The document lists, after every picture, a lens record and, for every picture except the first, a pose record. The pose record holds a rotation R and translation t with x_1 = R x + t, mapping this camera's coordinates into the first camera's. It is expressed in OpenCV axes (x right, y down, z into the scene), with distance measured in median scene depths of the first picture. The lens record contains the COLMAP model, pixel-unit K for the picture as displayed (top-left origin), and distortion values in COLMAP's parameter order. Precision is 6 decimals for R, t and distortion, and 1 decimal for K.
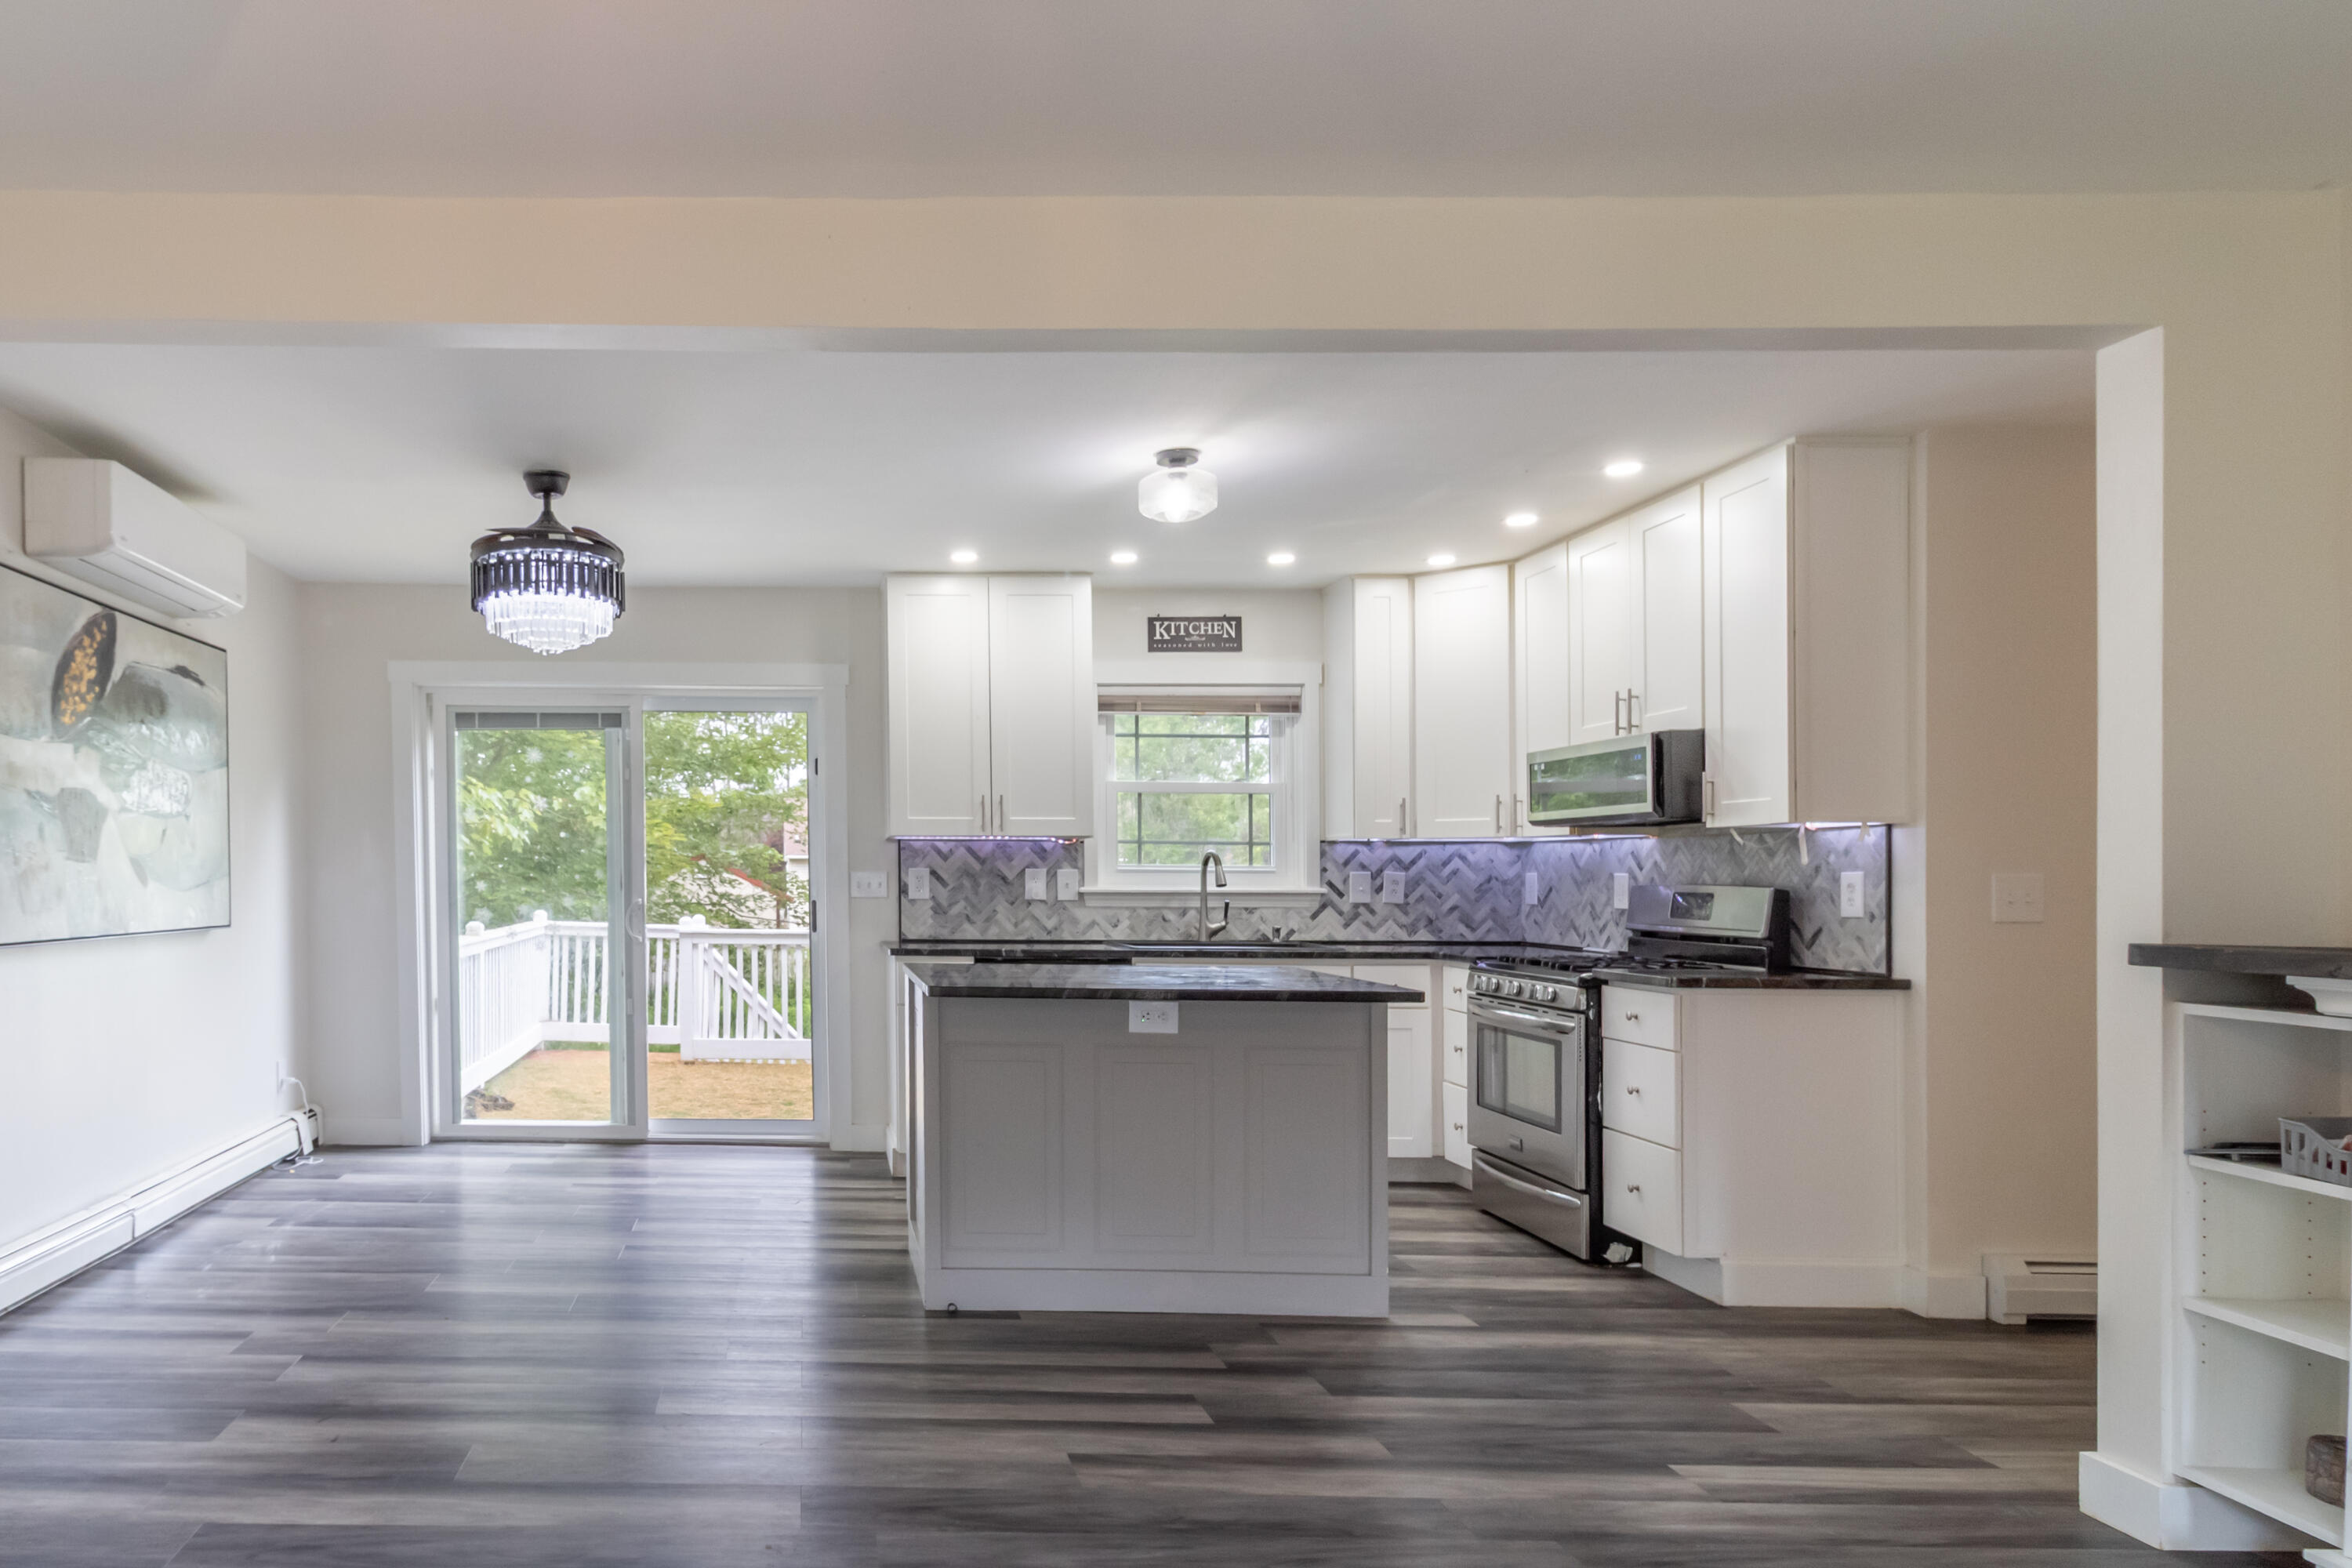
lens RADIAL K [[1440.3, 0, 819.3], [0, 1440.3, 872.3], [0, 0, 1]] dist [-0.004757, 0.003725]
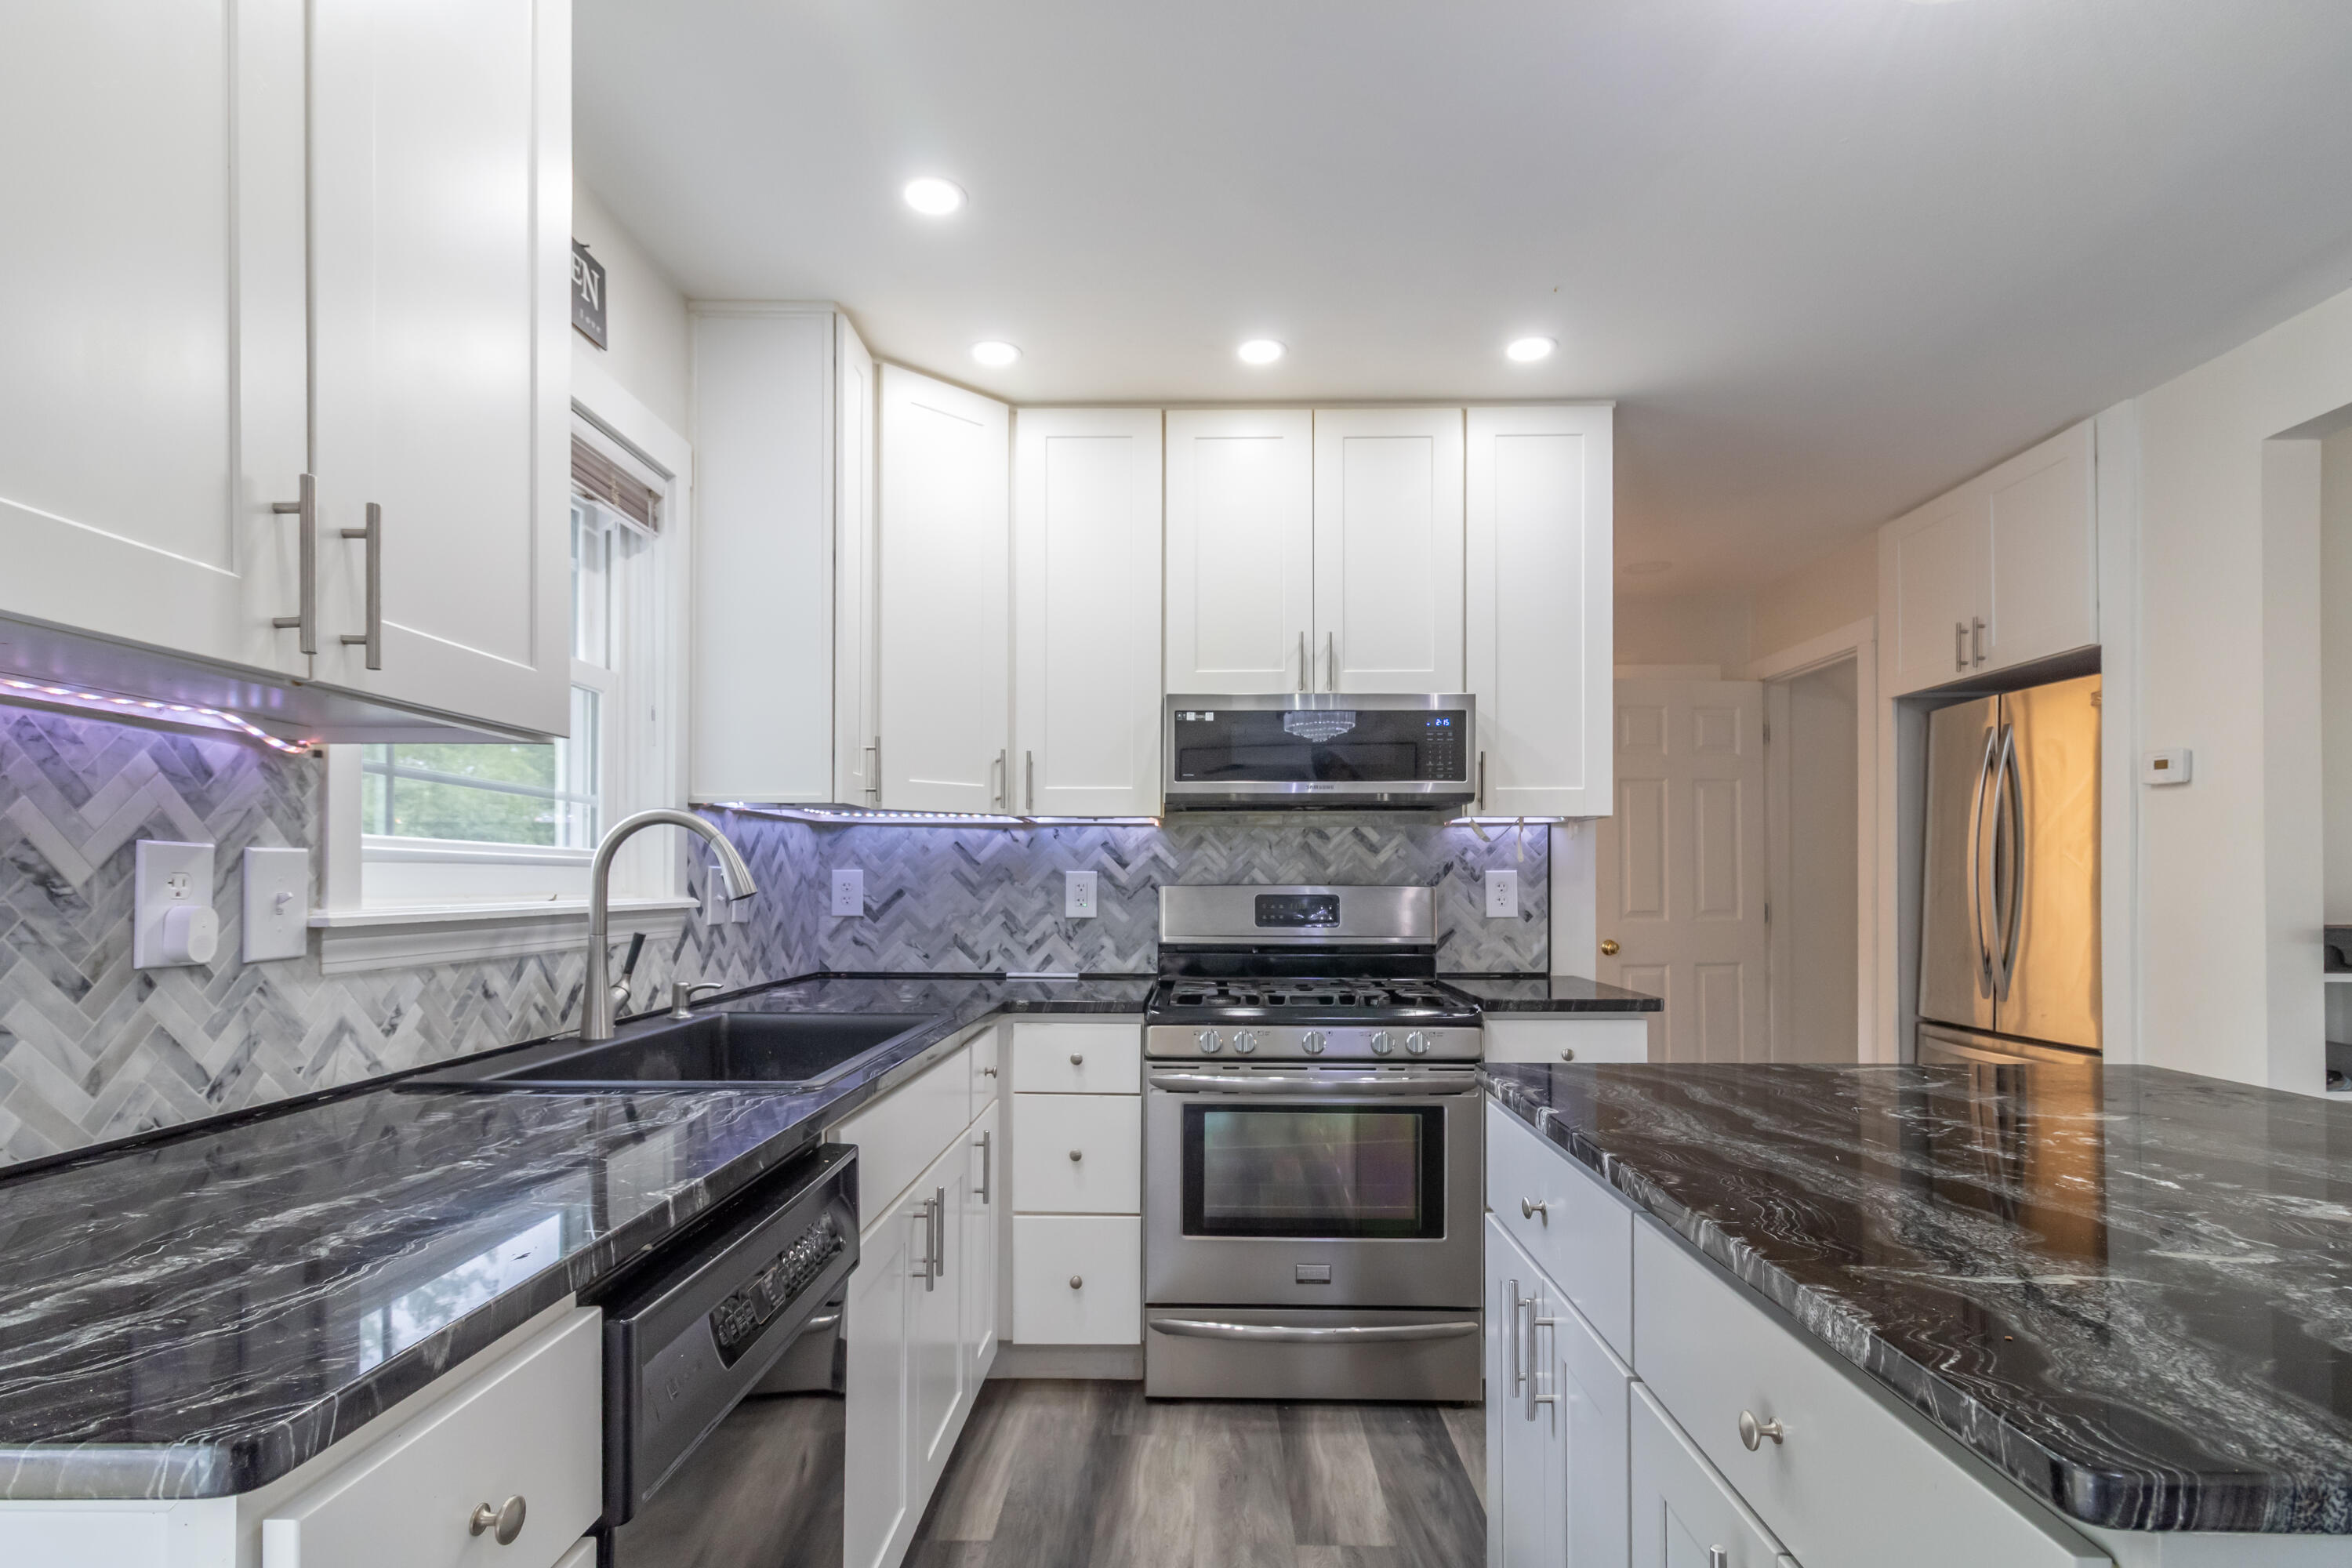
lens RADIAL K [[1135.6, 0, 1204.3], [0, 1135.6, 869.1], [0, 0, 1]] dist [0.003958, -0.001702]
pose [[0.031447, 0.007020, 0.999481, -0.039875], [-0.003169, 0.999971, -0.006923, 0.003311], [-0.999500, -0.002950, 0.031468, 0.821267]]
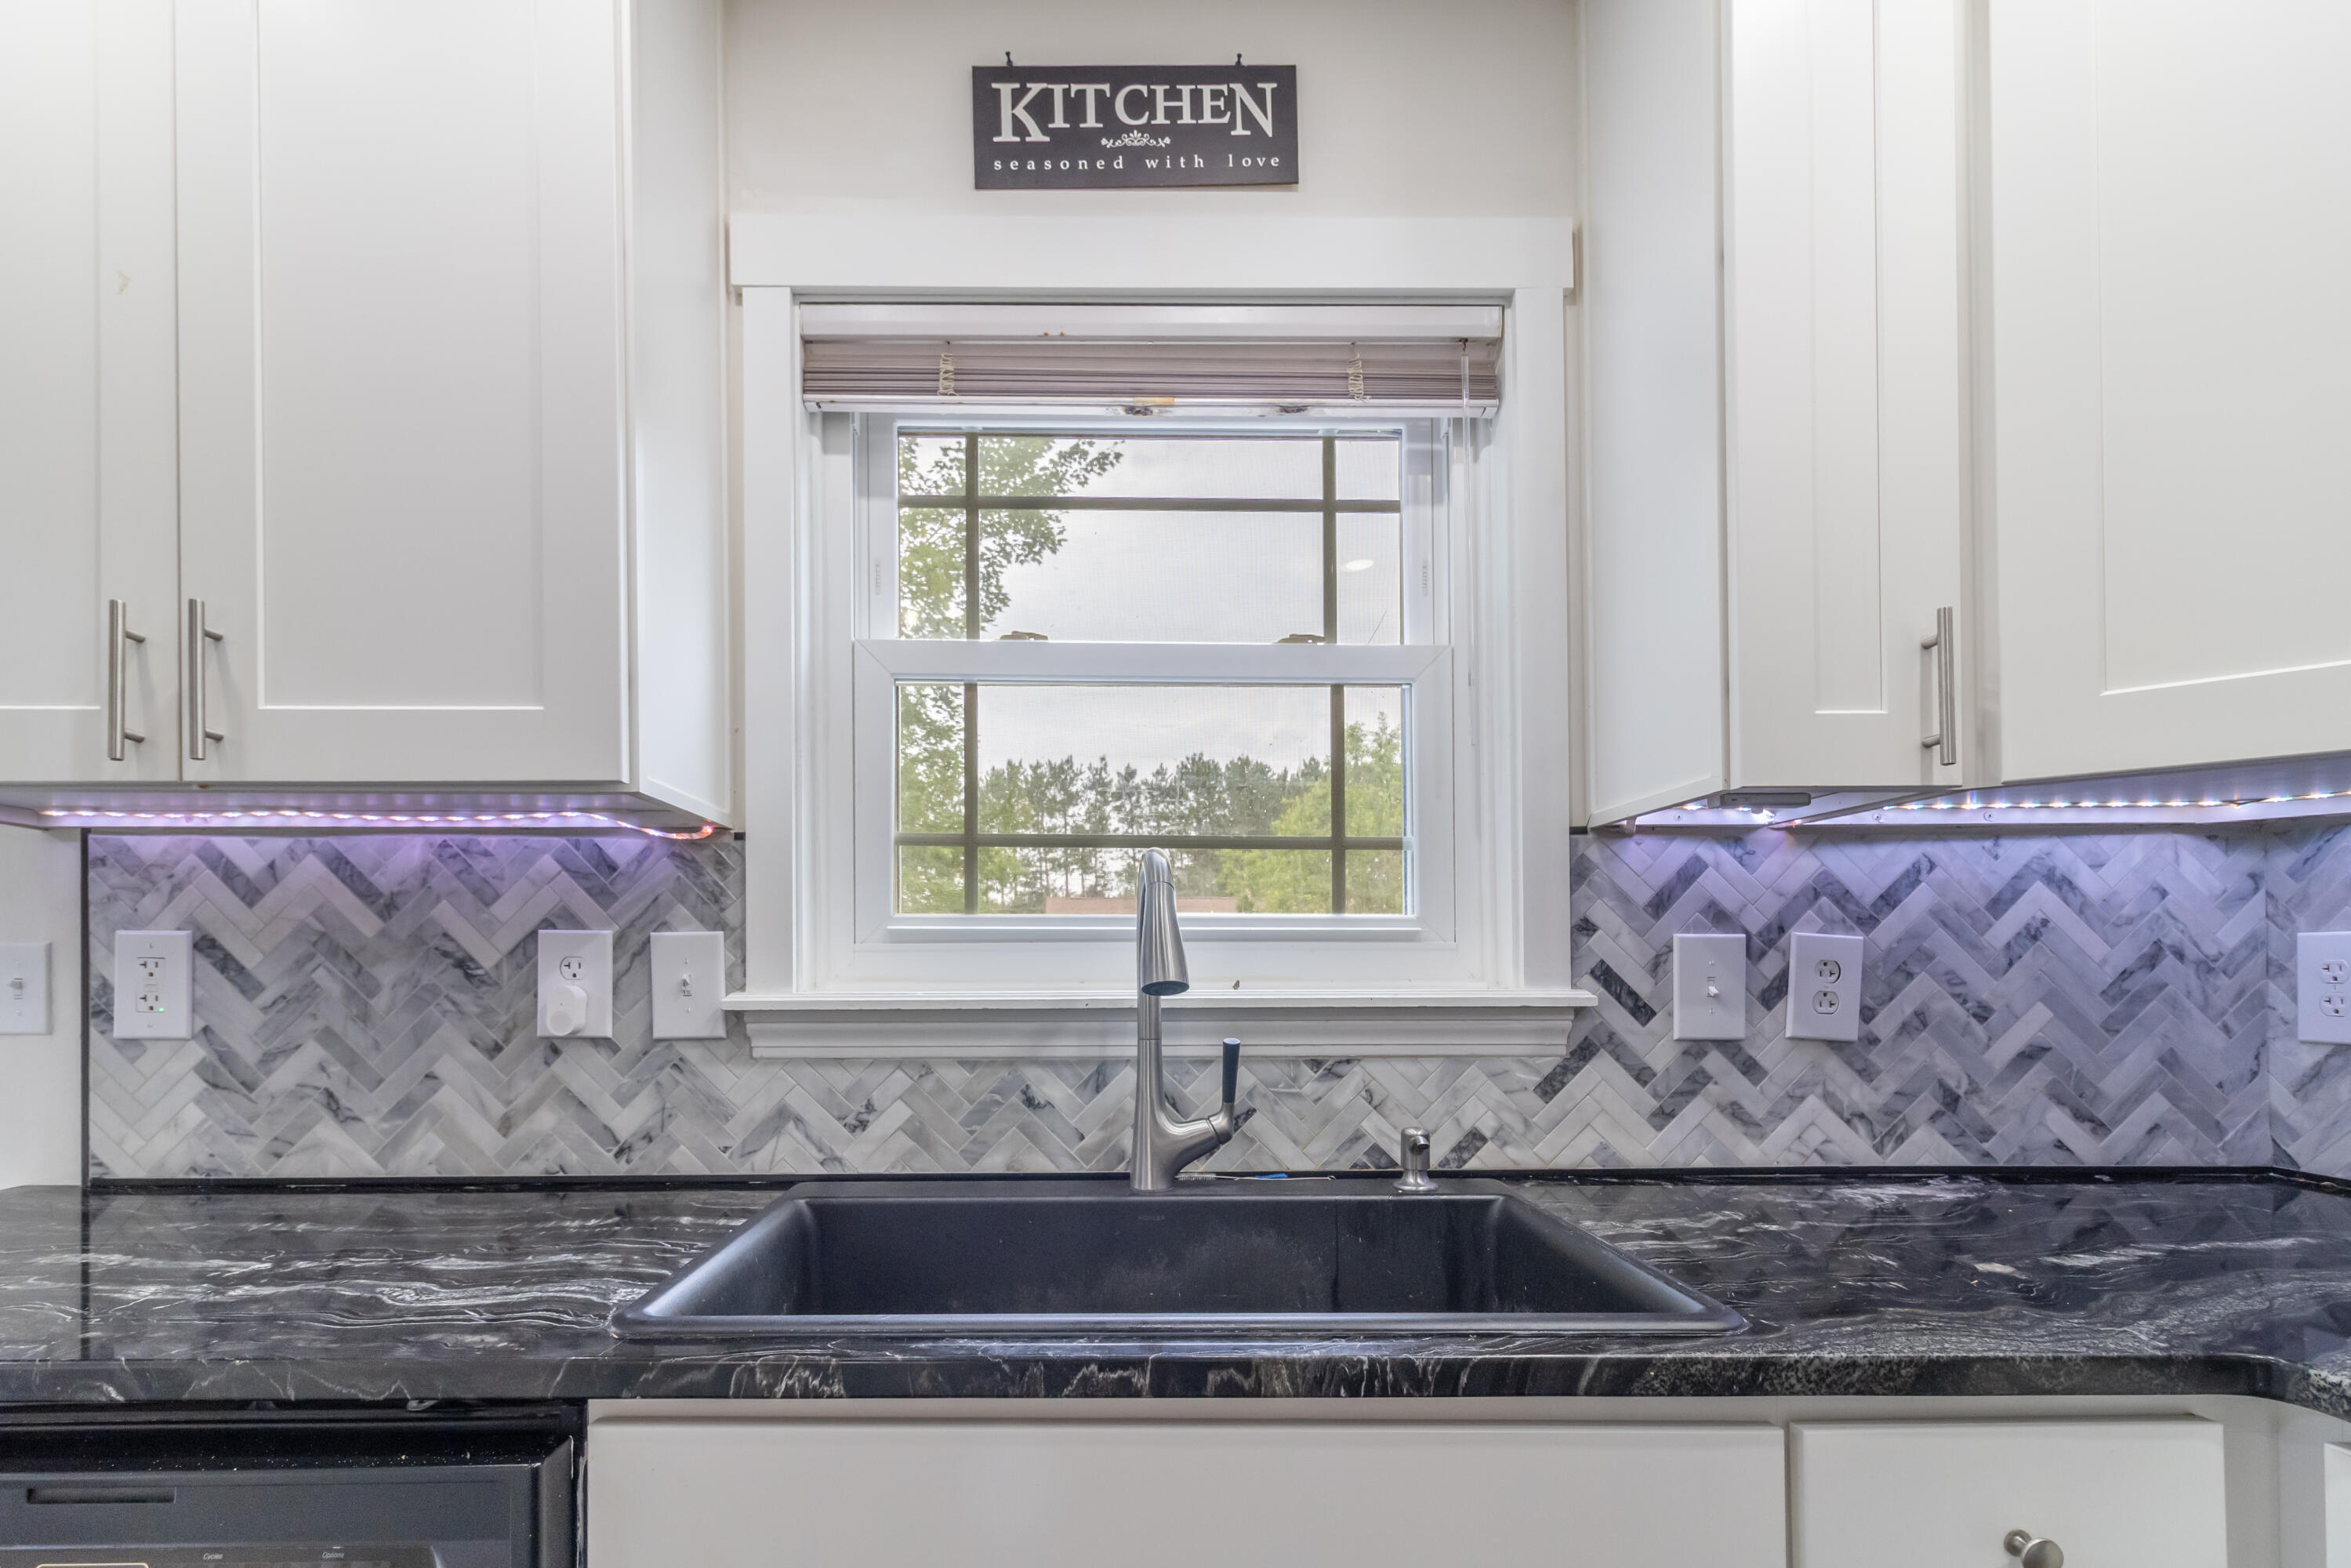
lens RADIAL K [[1135.2, 0, 1154.4], [0, 1135.2, 941.5], [0, 0, 1]] dist [0.003958, -0.001702]
pose [[0.999834, -0.006374, -0.017051, 0.271346], [0.006296, 0.999969, -0.004634, 0.001791], [0.017080, 0.004526, 0.999844, 0.779579]]
